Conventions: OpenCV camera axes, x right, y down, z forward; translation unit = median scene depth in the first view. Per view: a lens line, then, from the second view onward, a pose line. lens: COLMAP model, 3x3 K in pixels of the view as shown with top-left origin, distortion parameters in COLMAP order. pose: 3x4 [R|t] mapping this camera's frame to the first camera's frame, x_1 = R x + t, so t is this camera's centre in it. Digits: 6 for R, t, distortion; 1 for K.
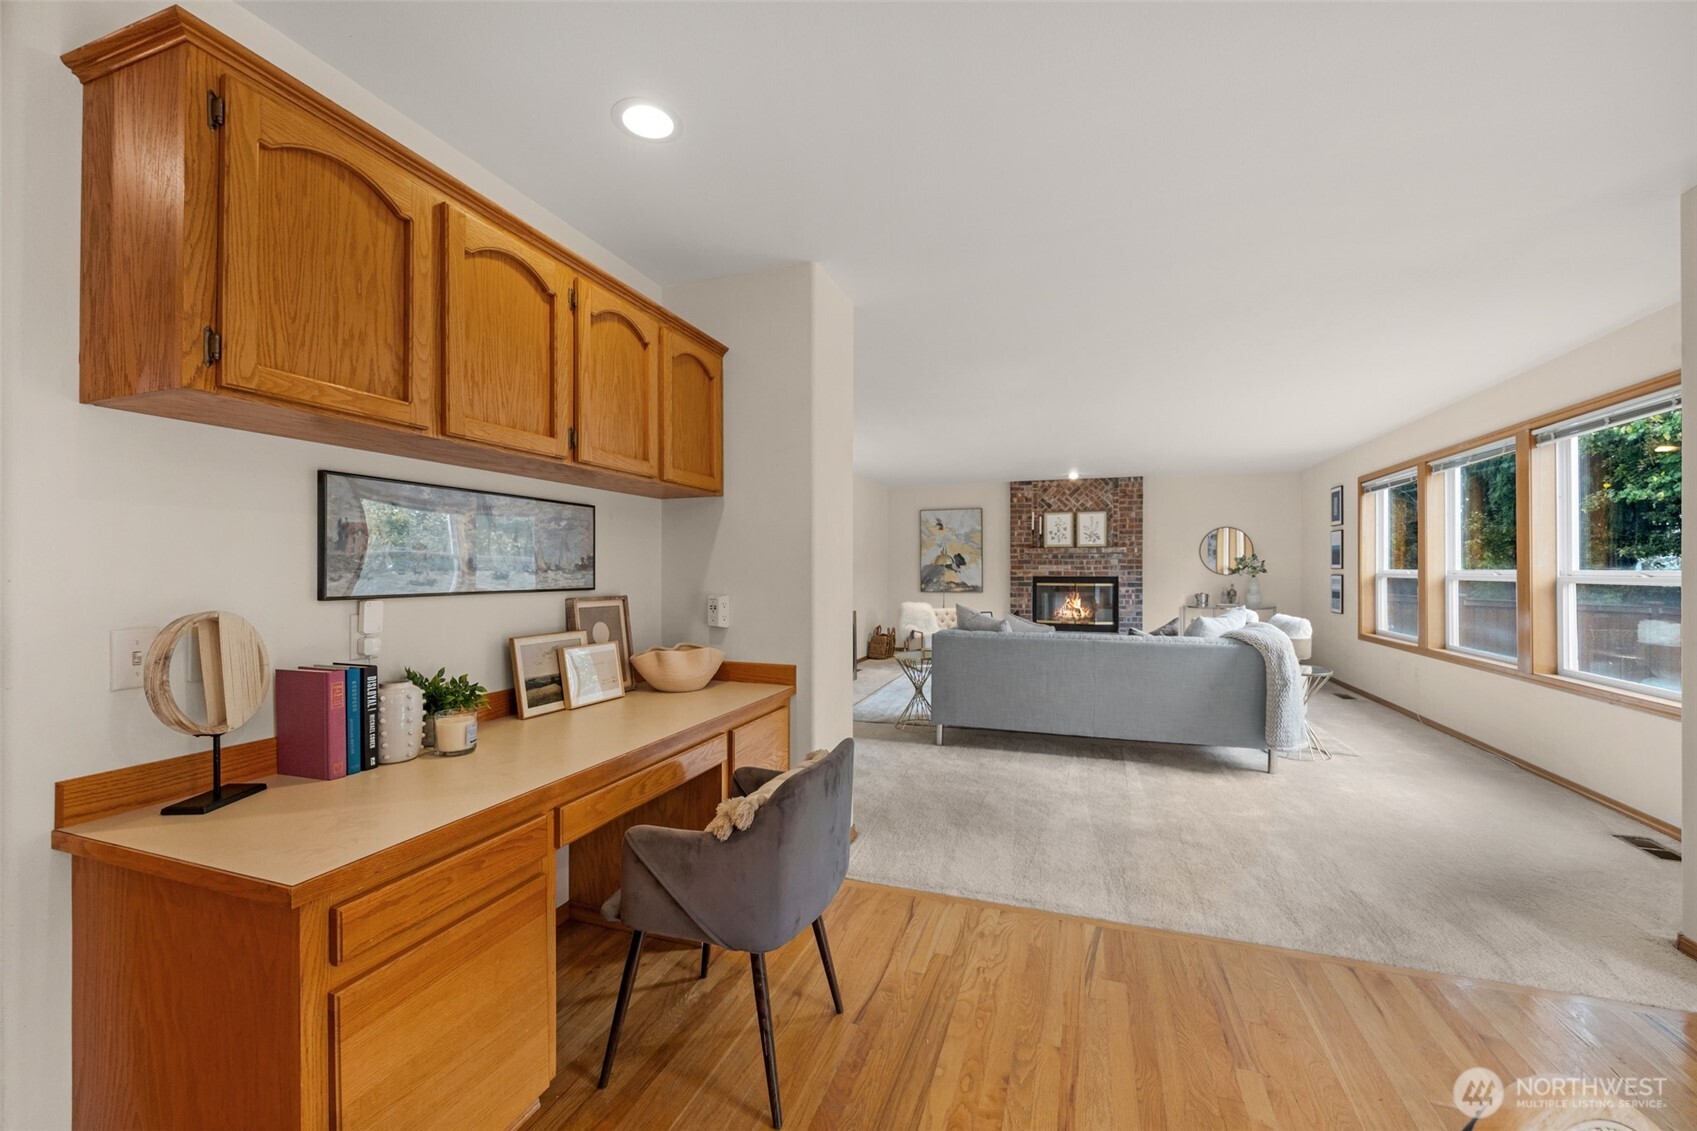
lens RADIAL K [[667.2, 0, 845.2], [0, 667.2, 565.8], [0, 0, 1]] dist [-0.001282, -0.000110]
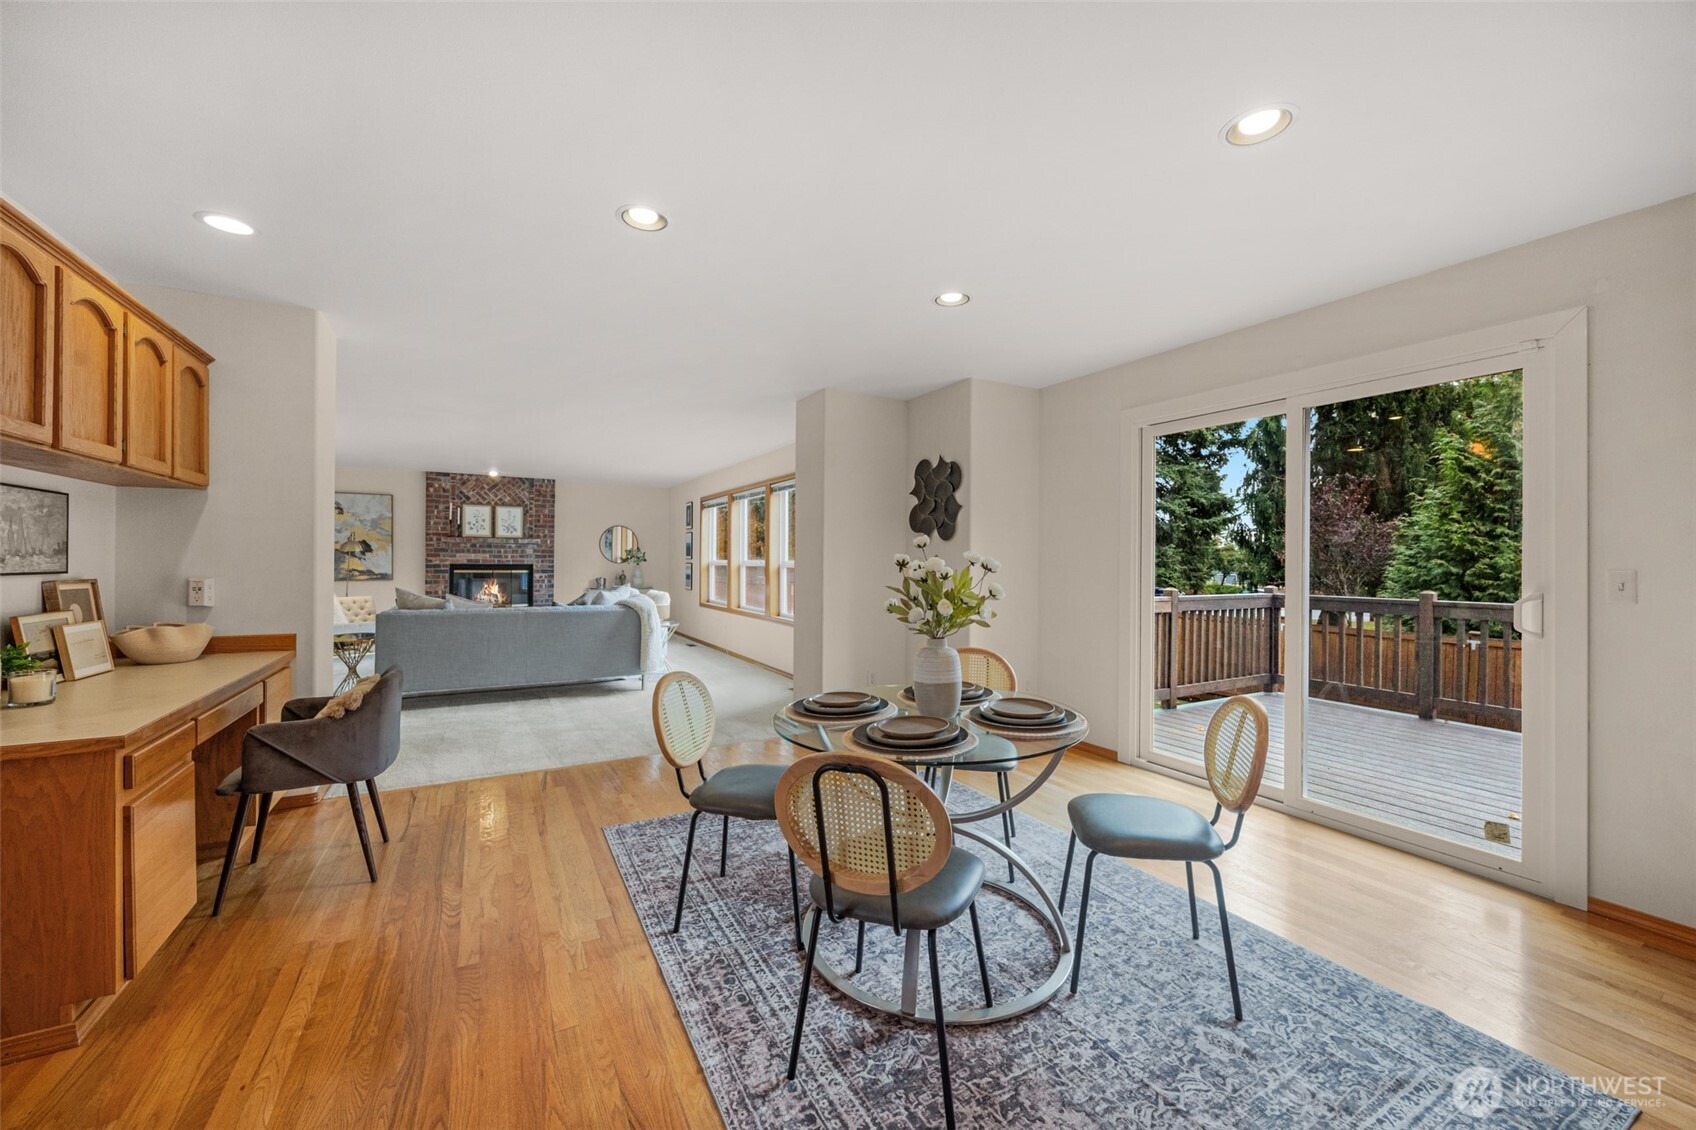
lens RADIAL K [[666.8, 0, 844.7], [0, 666.8, 565.3], [0, 0, 1]] dist [-0.001282, -0.000110]
pose [[0.663941, 0.001028, 0.747784, -0.096358], [-0.013012, 0.999864, 0.010178, -0.000898], [-0.747671, -0.016488, 0.663864, -0.171324]]
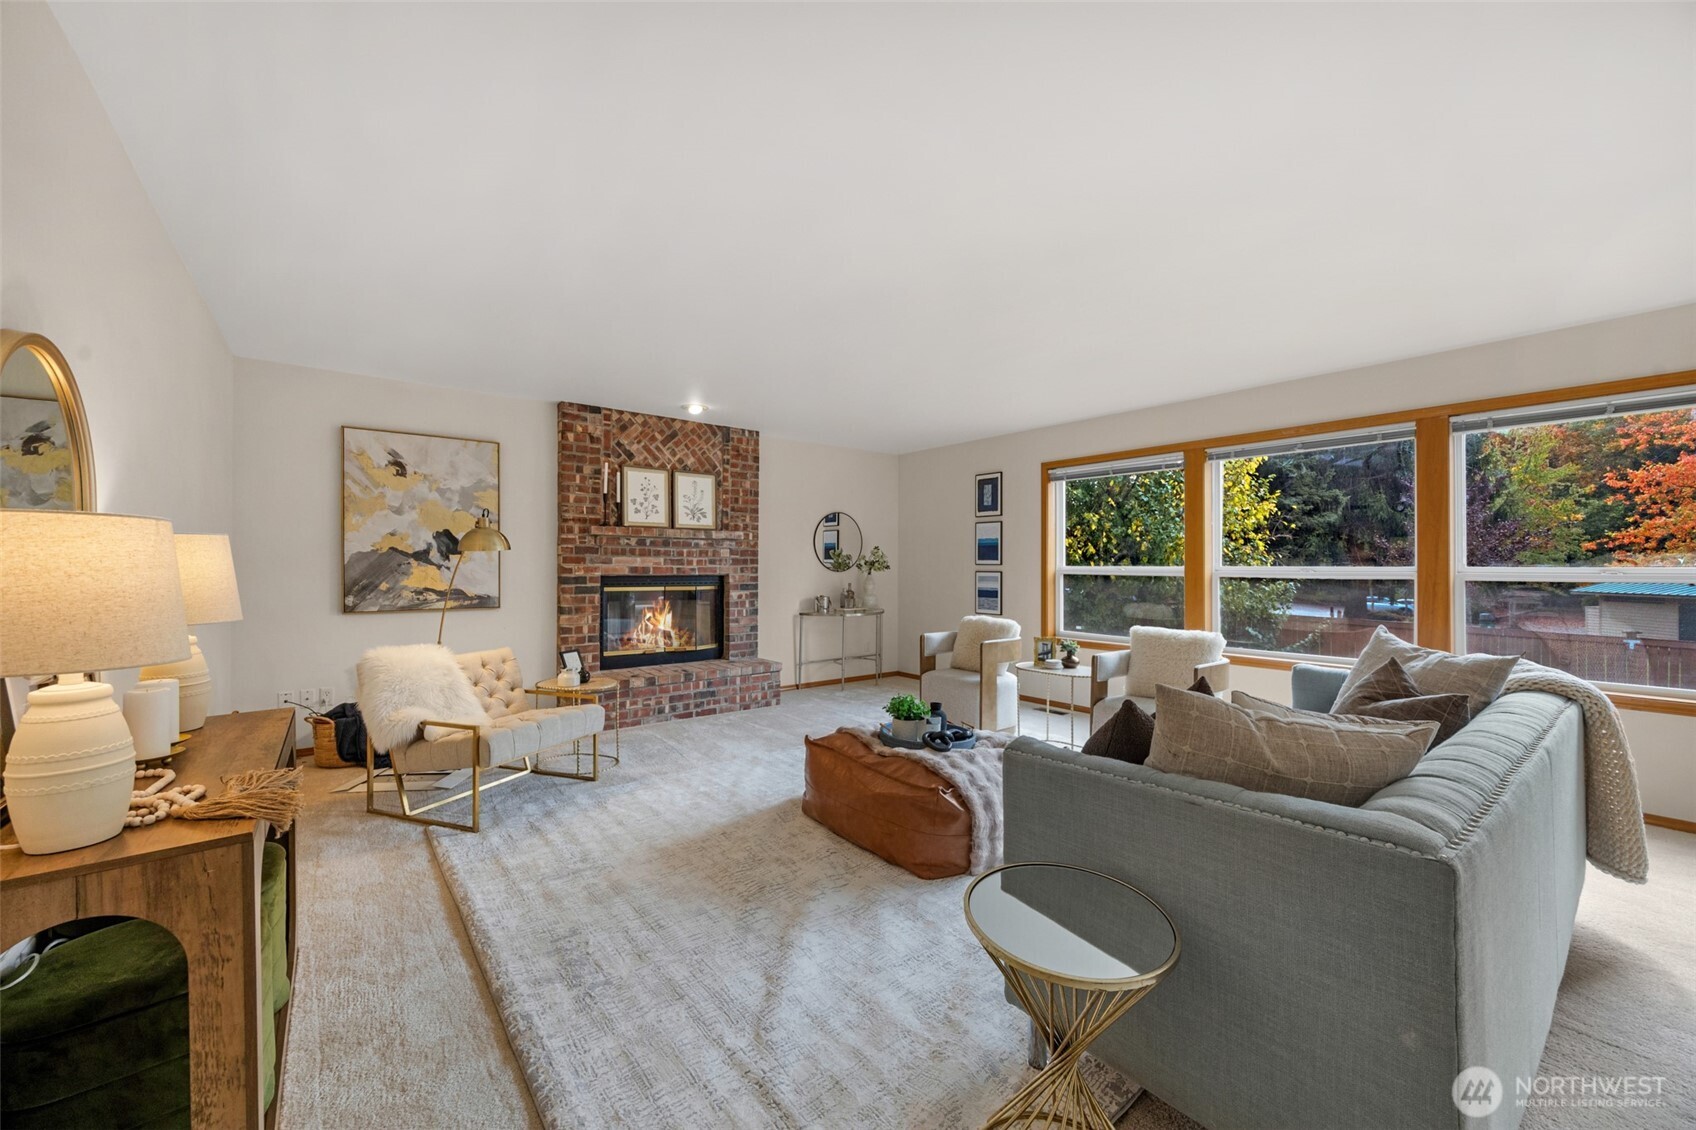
lens RADIAL K [[650.9, 0, 848.0], [0, 650.9, 565.0], [0, 0, 1]] dist [-0.000632, -0.000148]
pose [[0.532955, 0.003954, 0.846135, -0.079444], [-0.009350, 0.999956, 0.001216, 0.004143], [-0.846092, -0.008559, 0.532968, 0.555930]]
